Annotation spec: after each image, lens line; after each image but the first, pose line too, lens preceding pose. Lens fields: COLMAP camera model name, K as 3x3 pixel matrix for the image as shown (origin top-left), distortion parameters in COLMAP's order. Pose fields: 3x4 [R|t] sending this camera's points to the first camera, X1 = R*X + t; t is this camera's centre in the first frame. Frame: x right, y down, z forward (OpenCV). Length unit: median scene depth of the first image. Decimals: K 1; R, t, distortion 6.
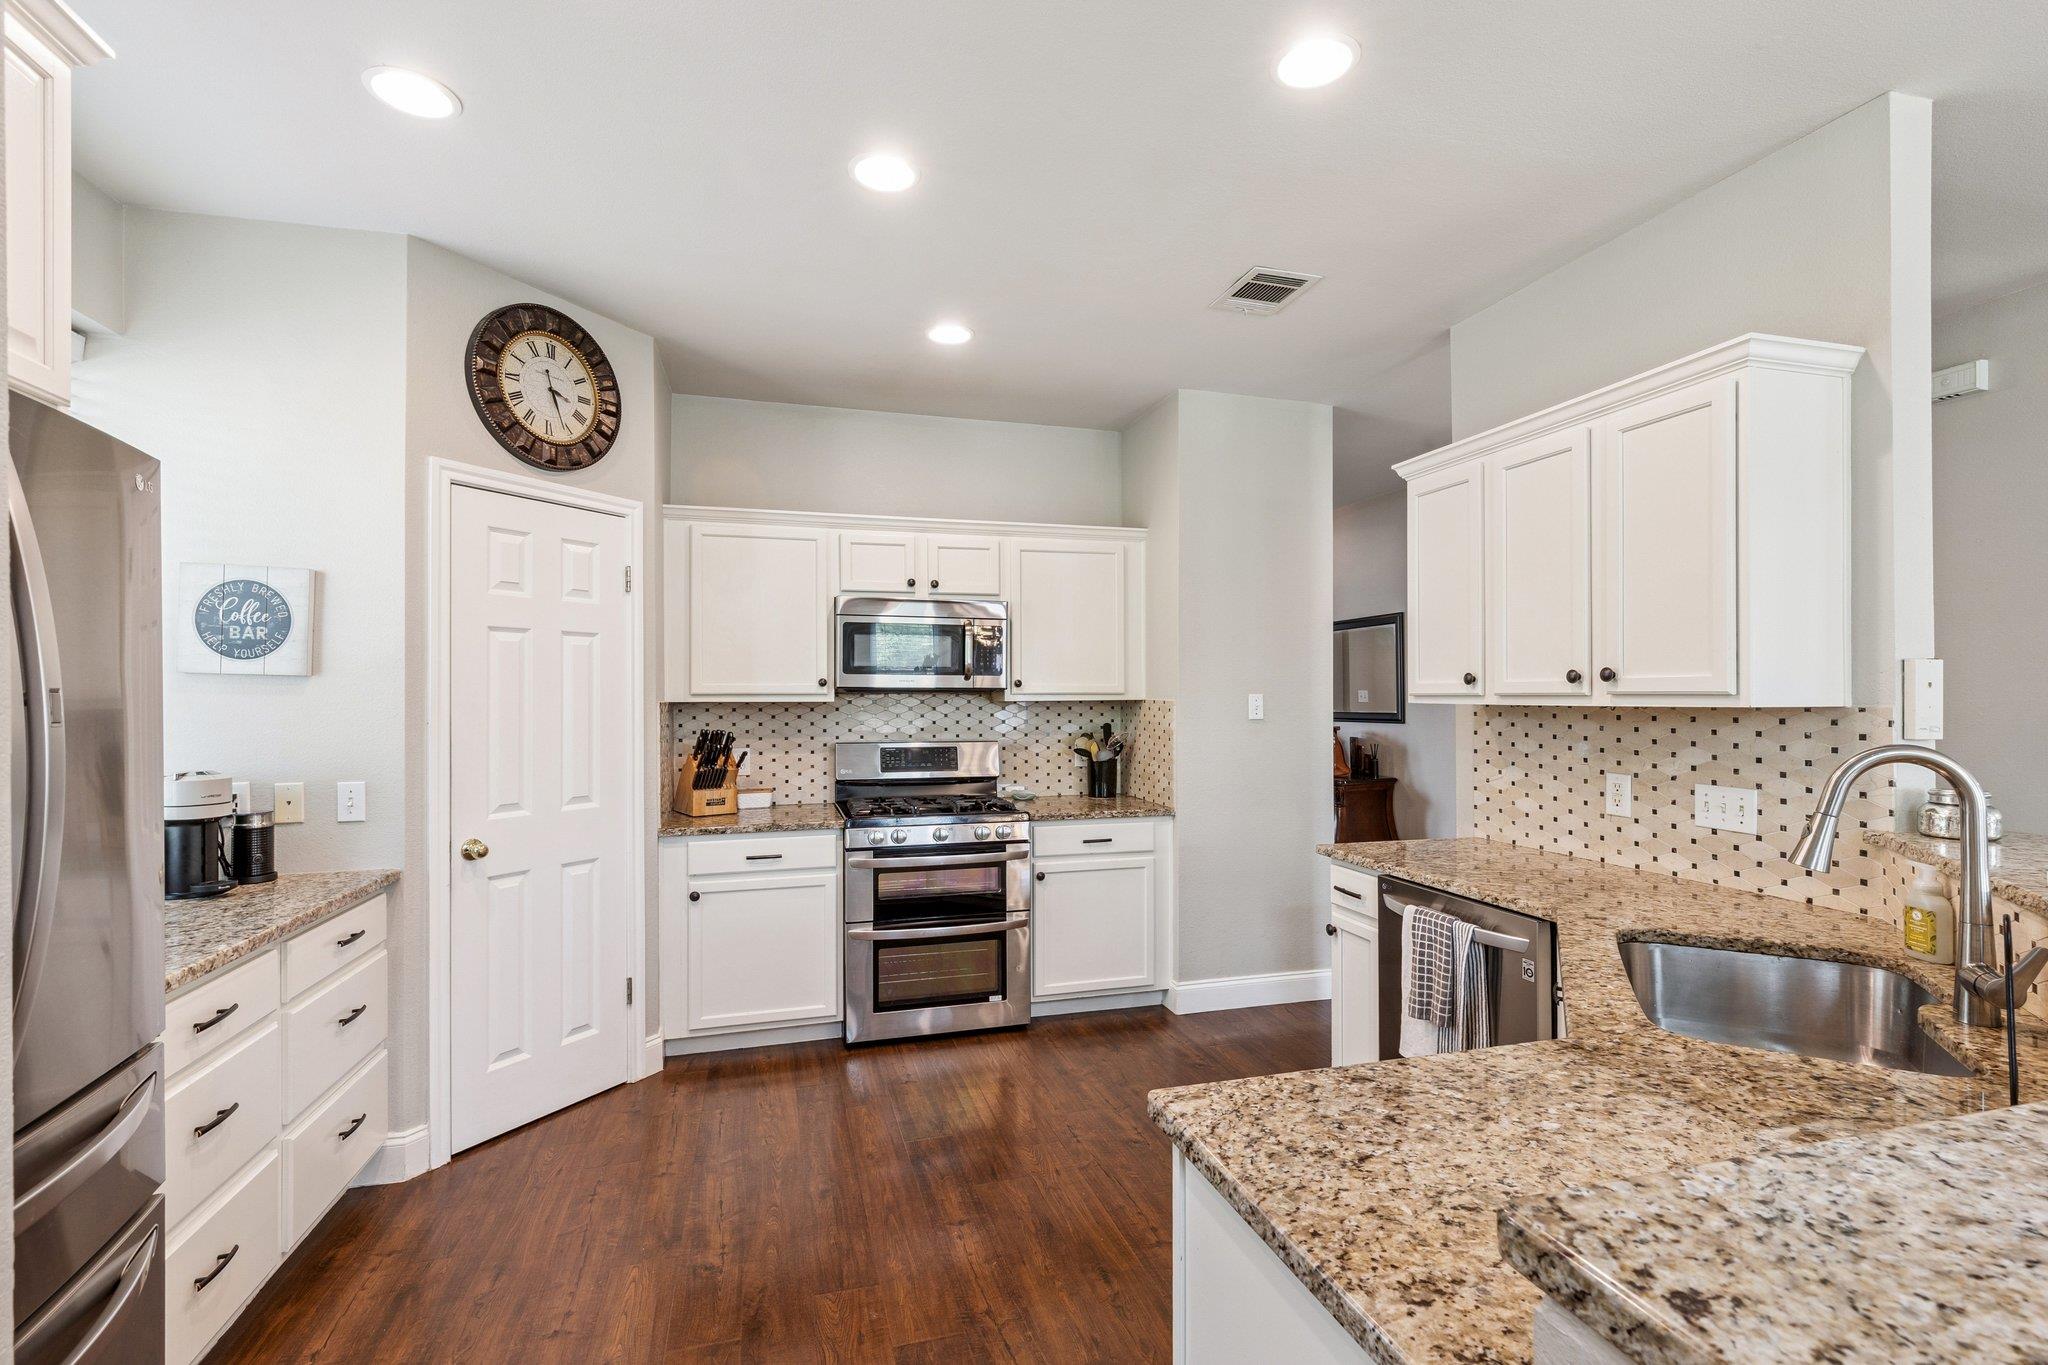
lens RADIAL K [[931.8, 0, 1032.7], [0, 931.8, 688.5], [0, 0, 1]] dist [0.003488, 0.000111]
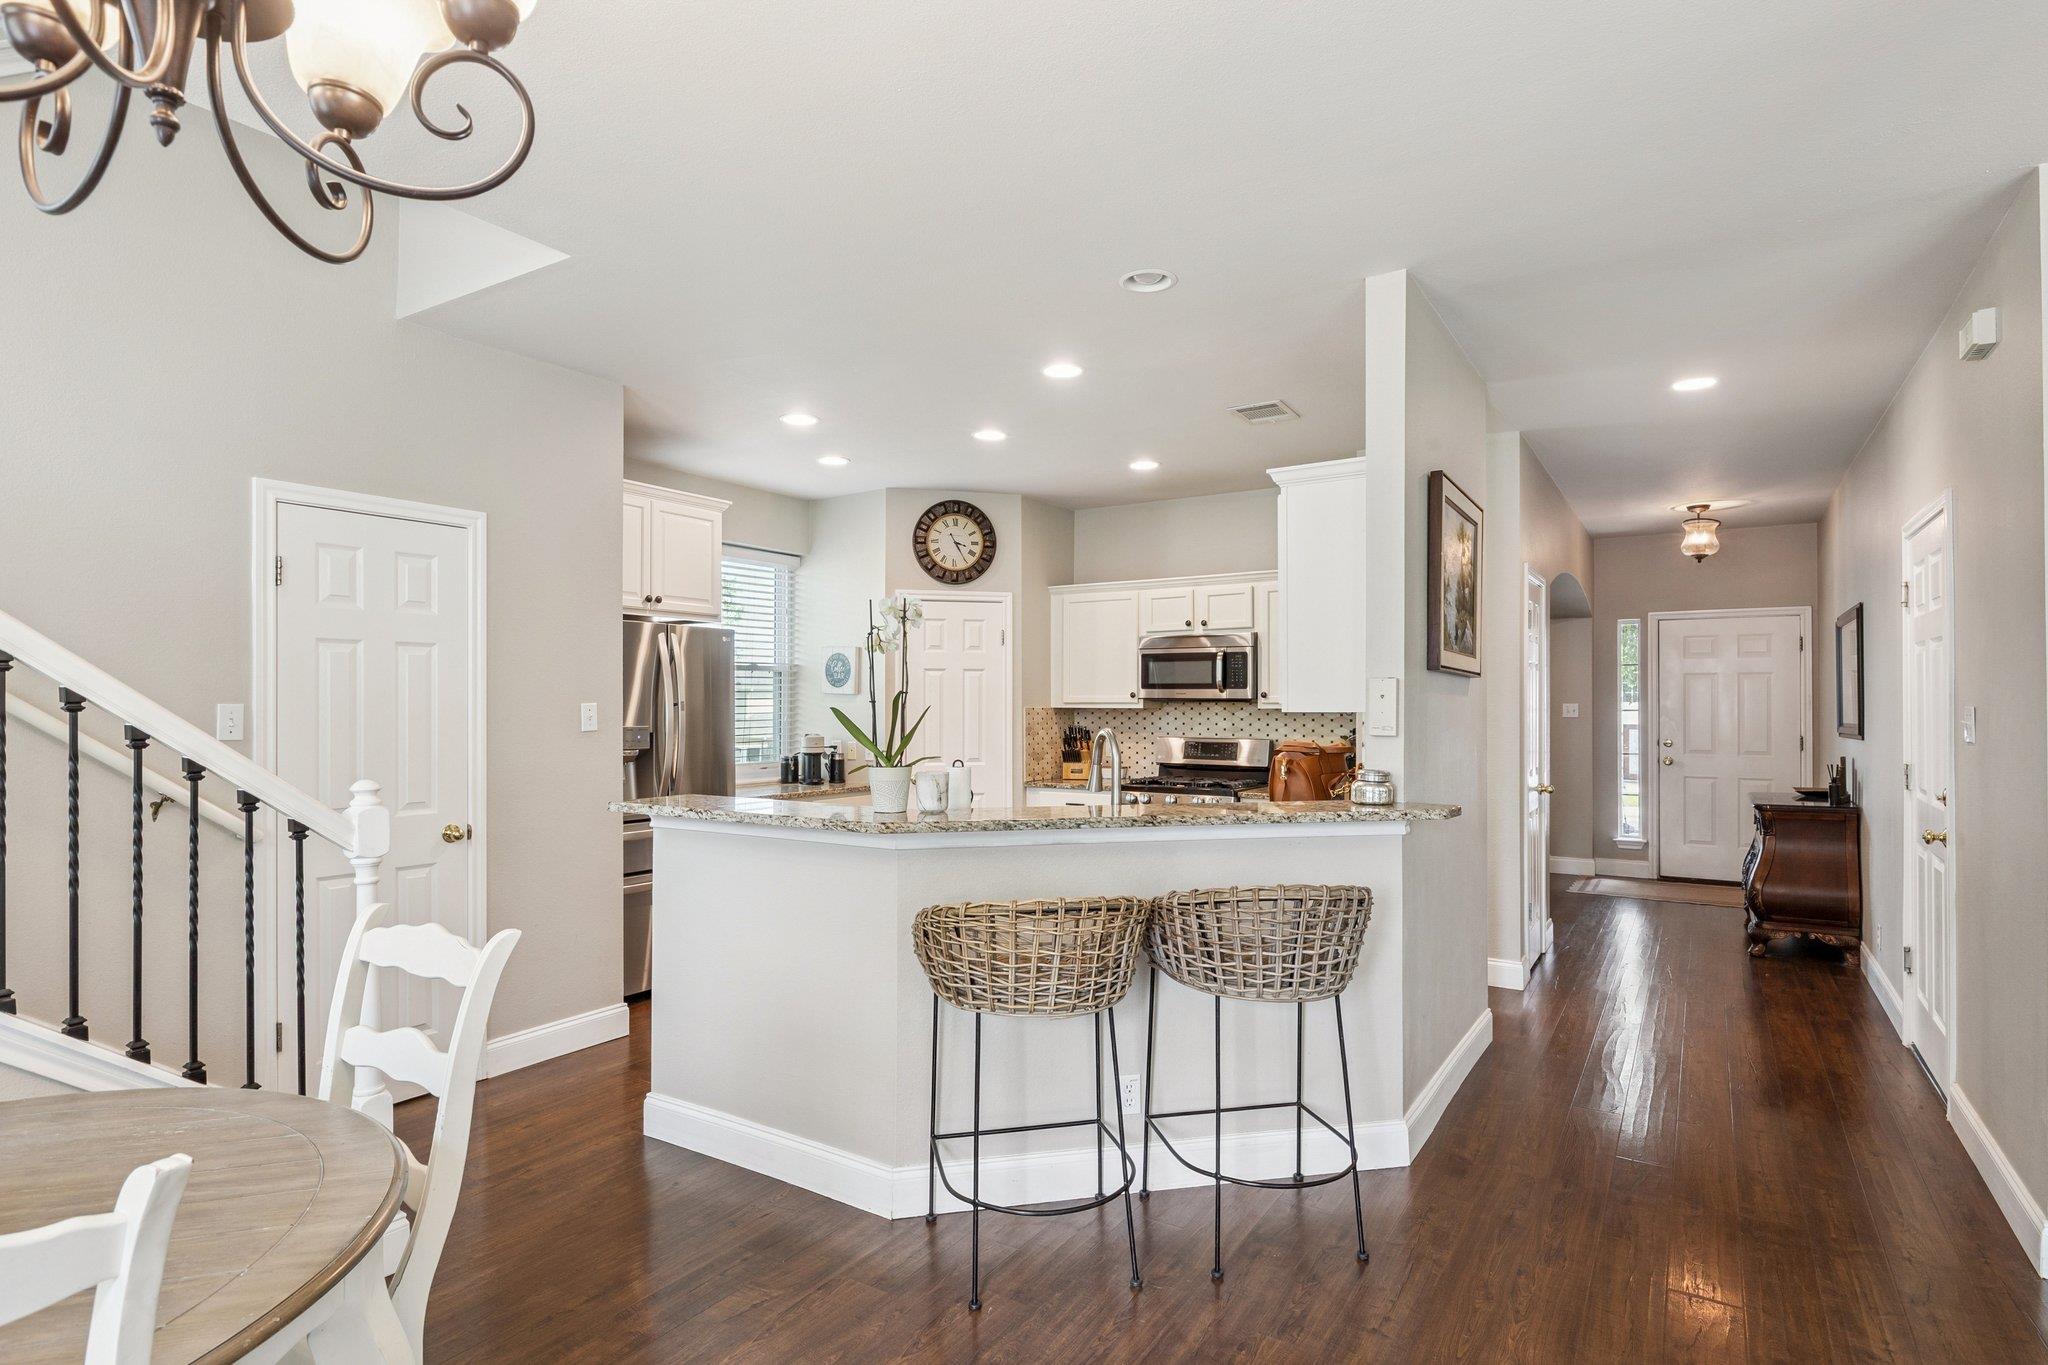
lens RADIAL K [[1049.7, 0, 1022.6], [0, 1049.7, 697.2], [0, 0, 1]] dist [-0.001830, -0.000175]
pose [[0.650659, -0.003588, -0.759362, 1.075069], [0.003292, 0.999993, -0.001904, -0.000533], [0.759363, -0.001261, 0.650666, -0.258340]]
